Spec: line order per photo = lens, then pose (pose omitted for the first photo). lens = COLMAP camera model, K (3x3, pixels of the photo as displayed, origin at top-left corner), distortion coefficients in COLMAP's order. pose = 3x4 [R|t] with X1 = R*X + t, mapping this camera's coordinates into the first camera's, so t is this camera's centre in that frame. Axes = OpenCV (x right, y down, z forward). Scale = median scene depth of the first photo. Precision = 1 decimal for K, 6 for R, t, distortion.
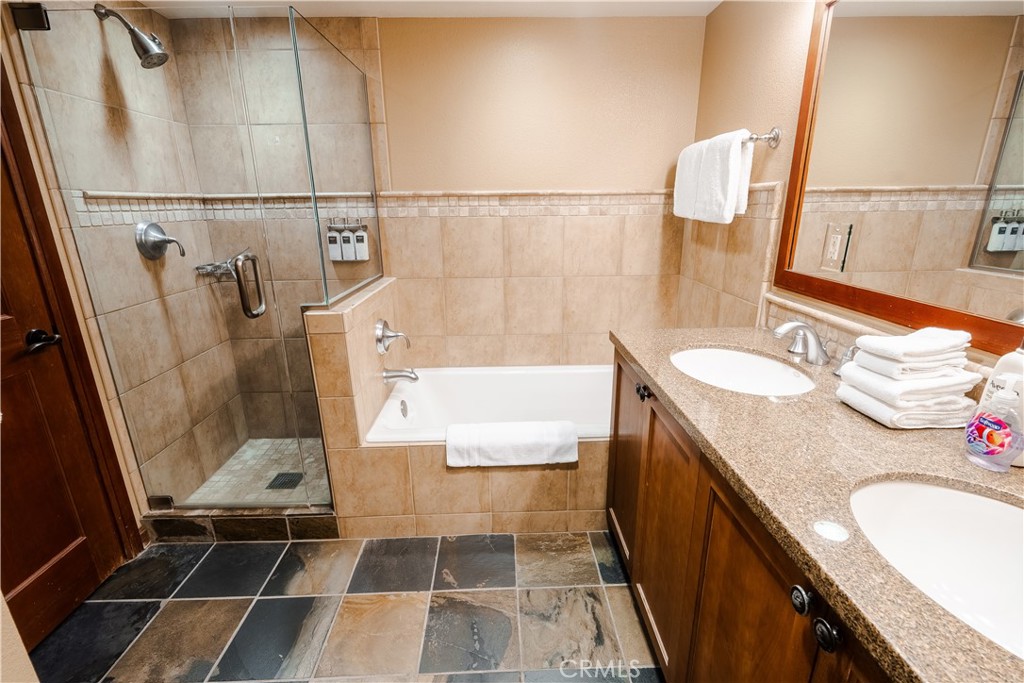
lens RADIAL K [[456.2, 0, 515.5], [0, 456.2, 337.9], [0, 0, 1]] dist [0.001639, 0.000432]
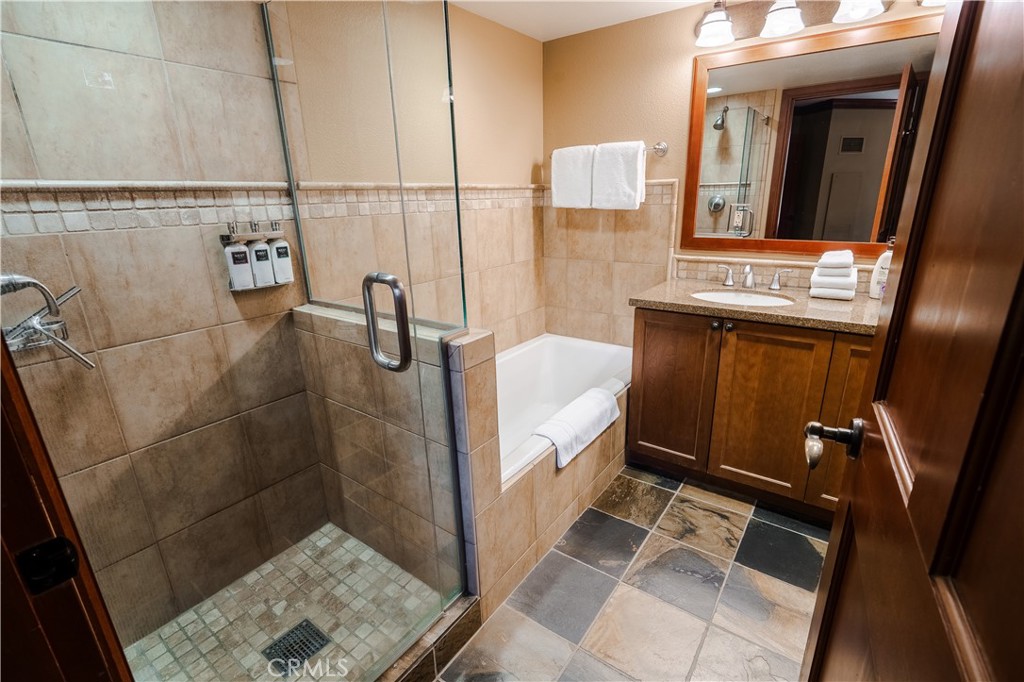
lens RADIAL K [[456.2, 0, 515.5], [0, 456.2, 337.4], [0, 0, 1]] dist [0.001639, 0.000432]
pose [[0.621735, -0.235007, 0.747139, -0.661893], [0.238016, 0.965501, 0.105626, -0.084104], [-0.746187, 0.112159, 0.656221, 0.316015]]
